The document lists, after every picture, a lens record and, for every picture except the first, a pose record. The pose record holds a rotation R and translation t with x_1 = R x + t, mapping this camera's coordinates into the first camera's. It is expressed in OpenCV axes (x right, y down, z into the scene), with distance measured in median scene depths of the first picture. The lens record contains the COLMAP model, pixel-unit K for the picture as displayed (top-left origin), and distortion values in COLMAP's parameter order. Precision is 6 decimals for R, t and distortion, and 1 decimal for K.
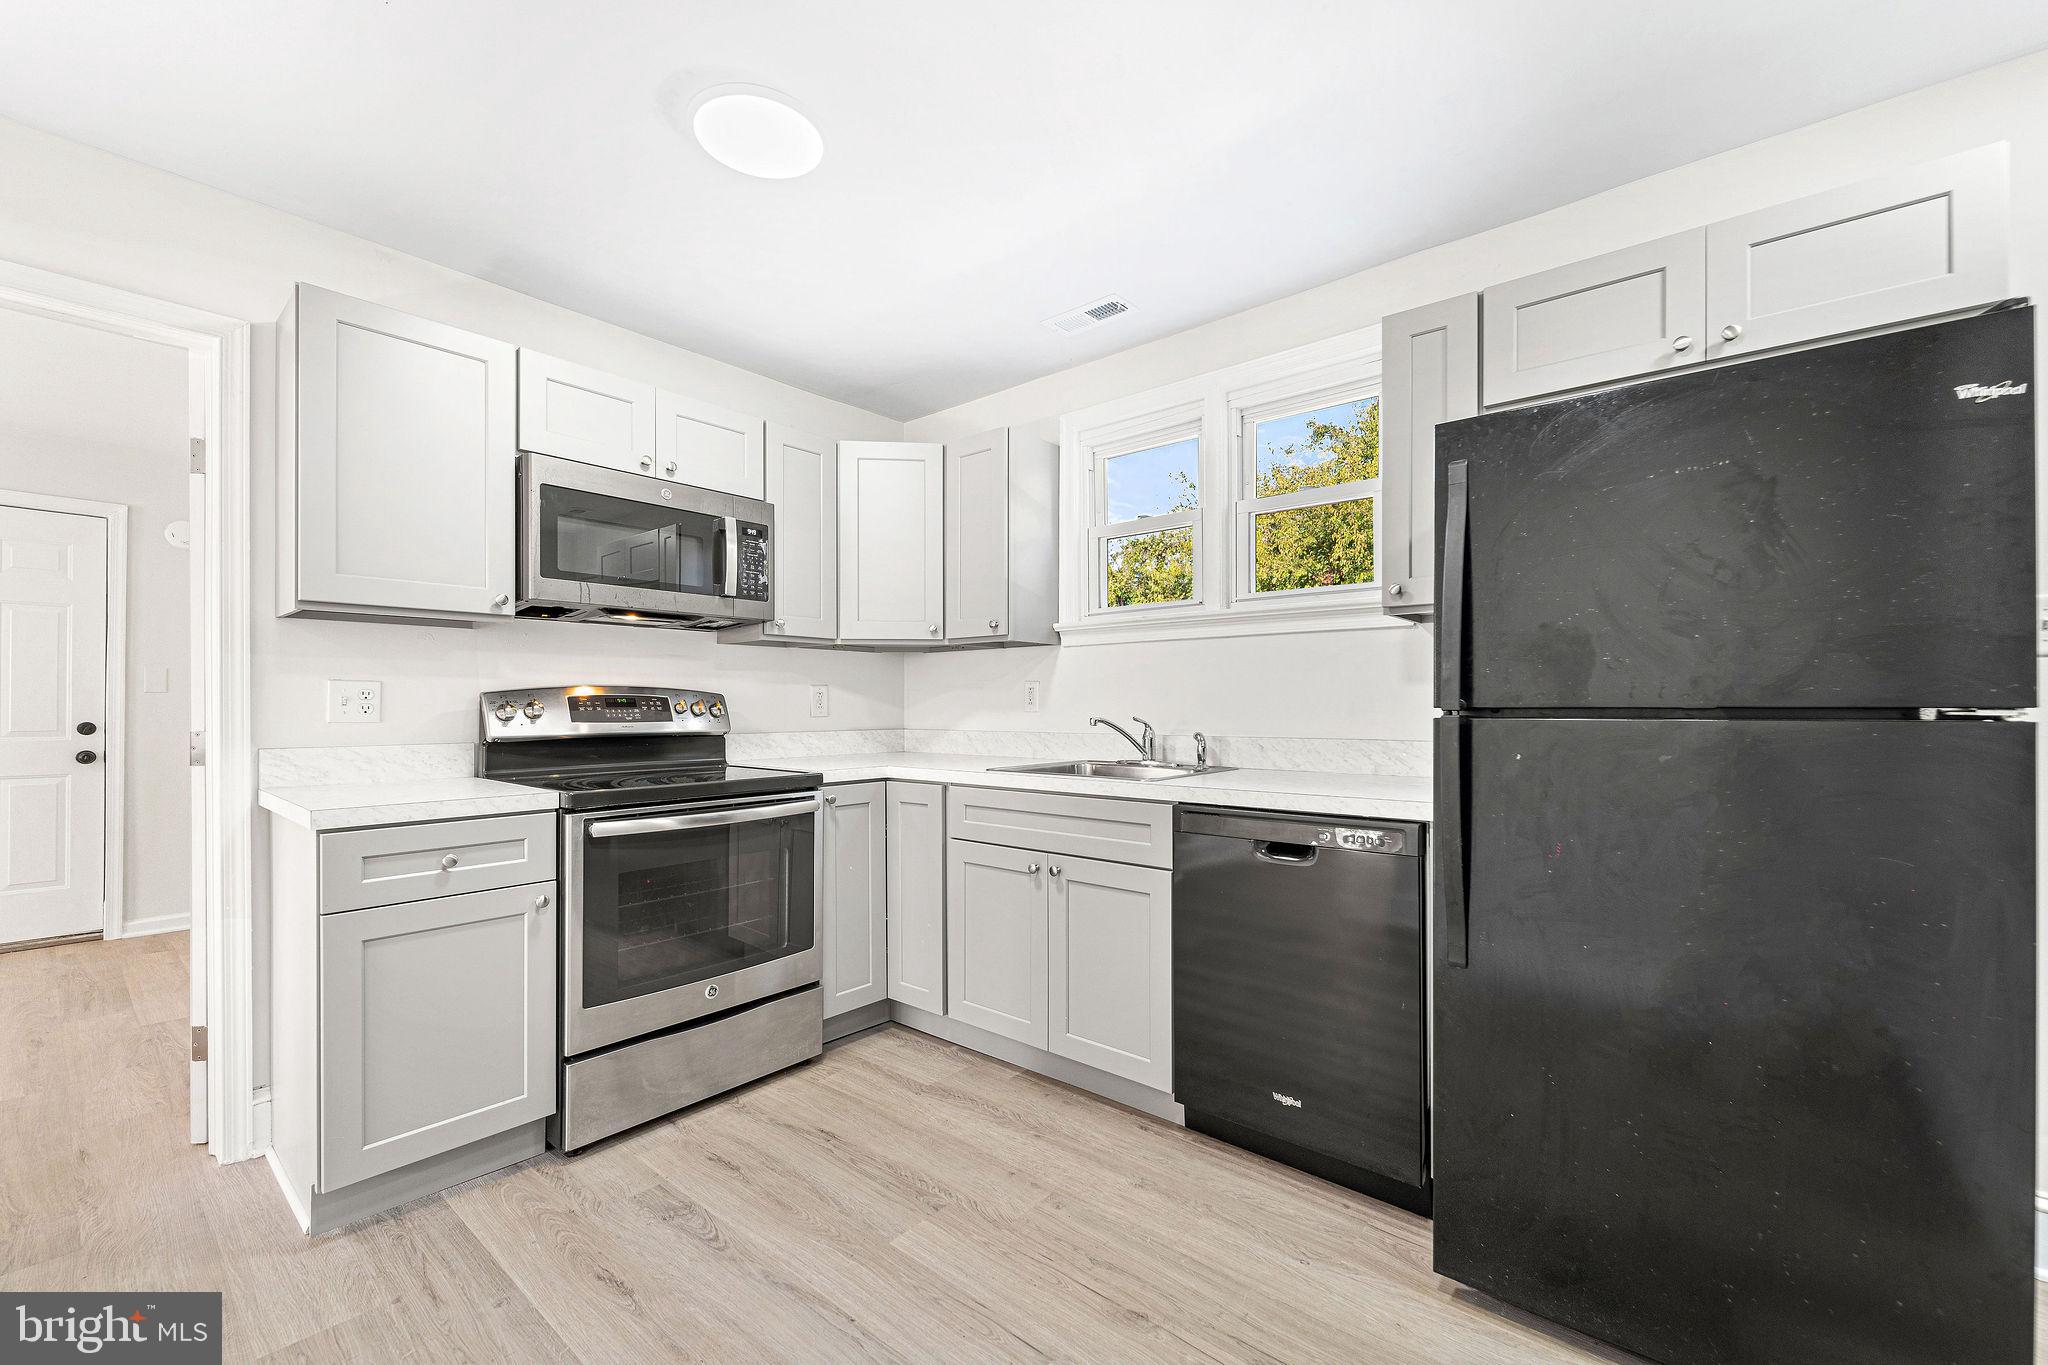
lens RADIAL K [[830.5, 0, 1043.4], [0, 830.5, 702.4], [0, 0, 1]] dist [-0.001225, -0.000294]
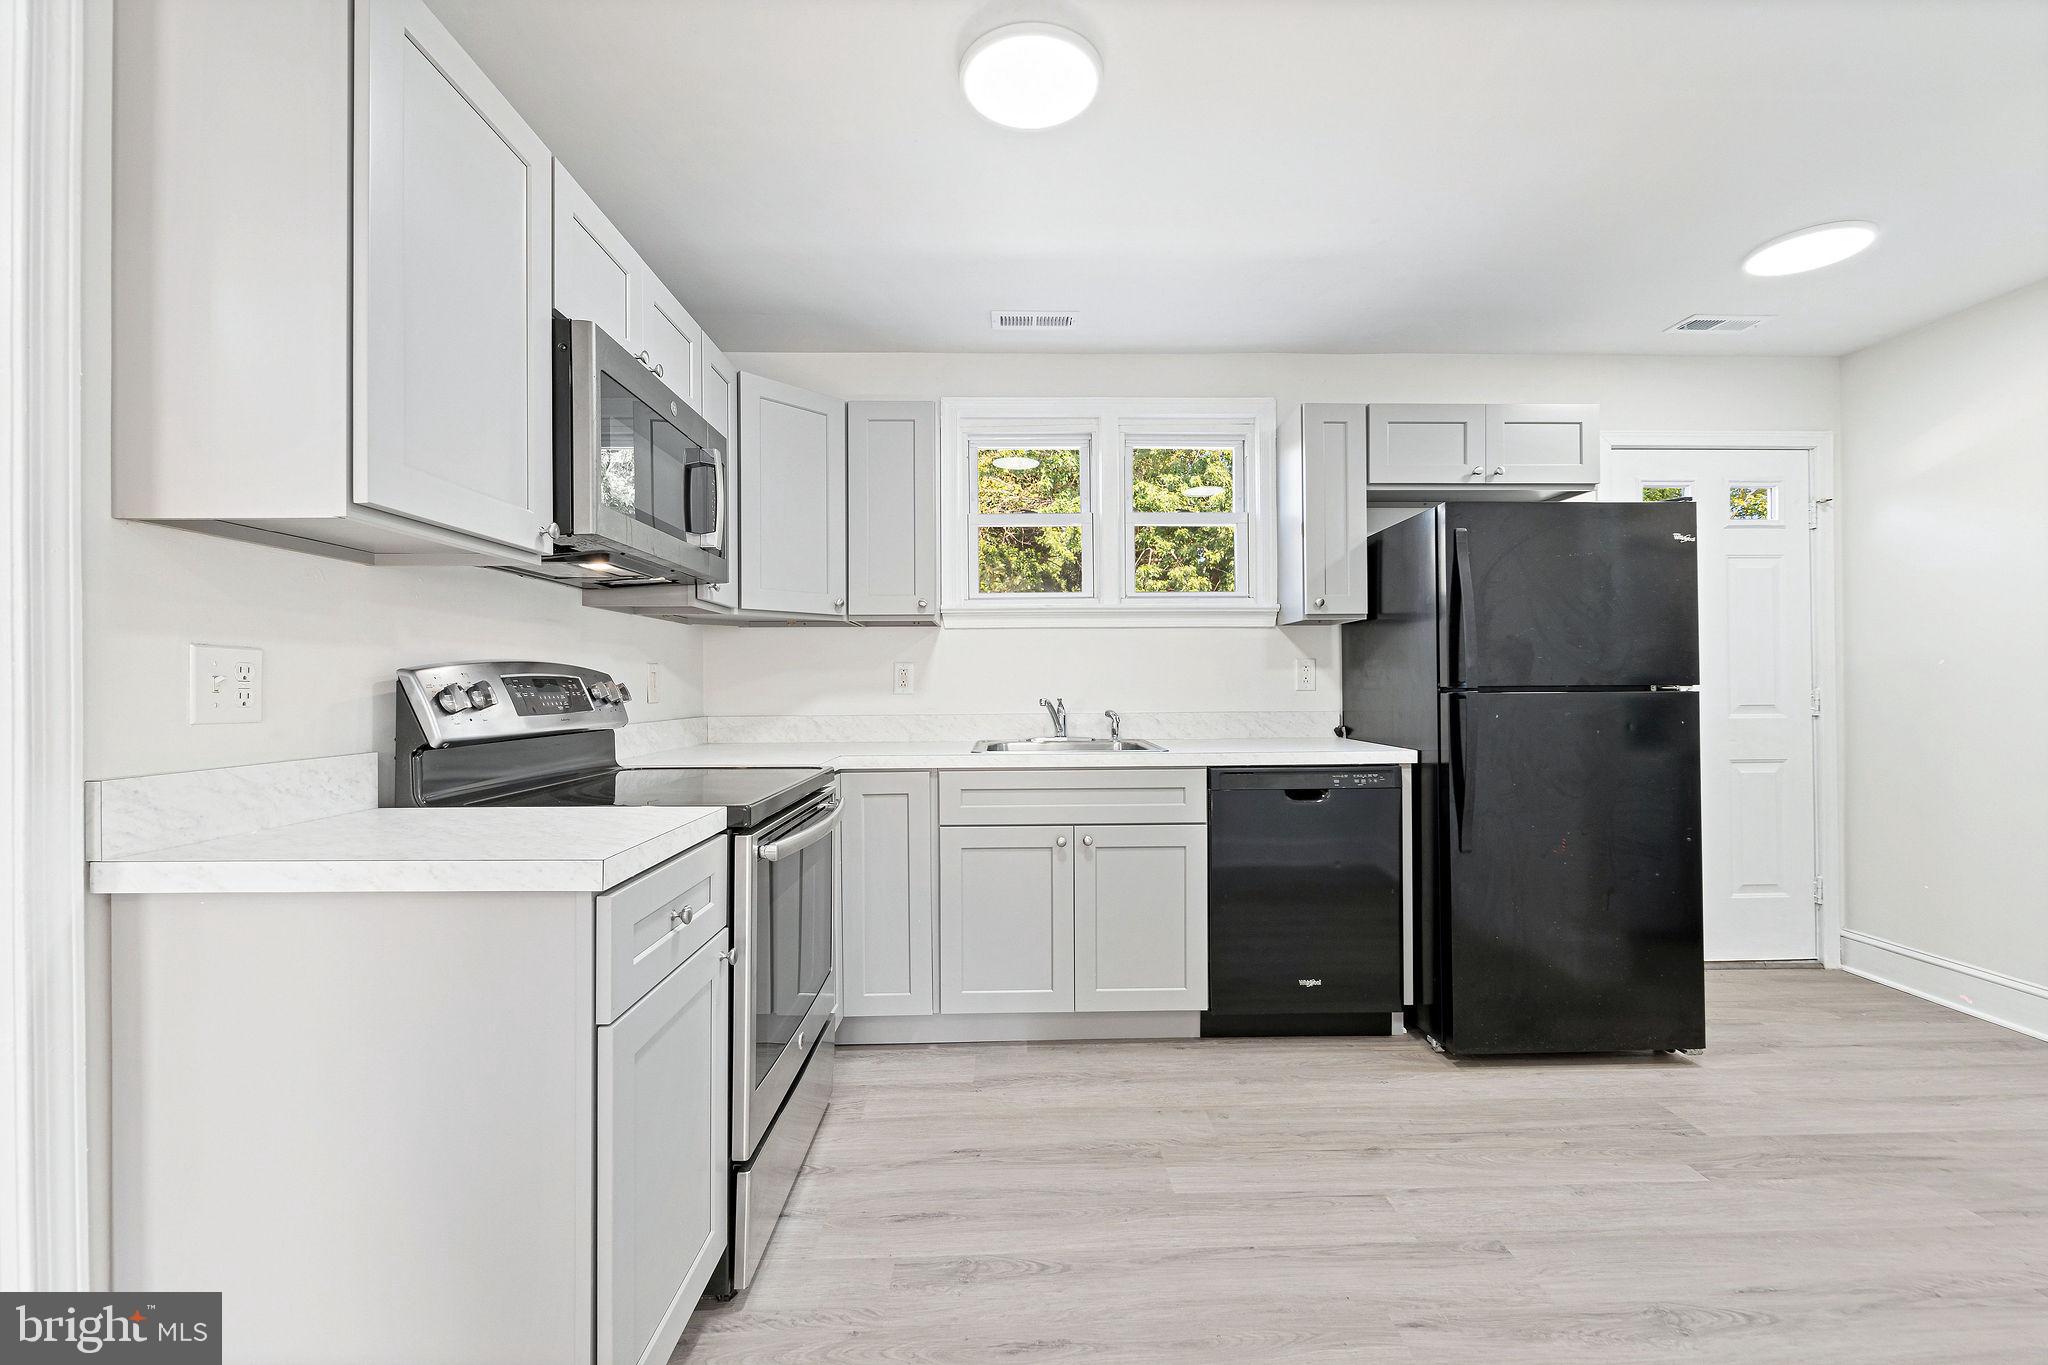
lens RADIAL K [[838.8, 0, 1037.0], [0, 838.8, 681.2], [0, 0, 1]] dist [0.000023, -0.000227]
pose [[0.752840, 0.000511, 0.658203, -0.823638], [0.002464, 0.999991, -0.003594, 0.000160], [-0.658199, 0.004328, 0.752832, 0.245646]]
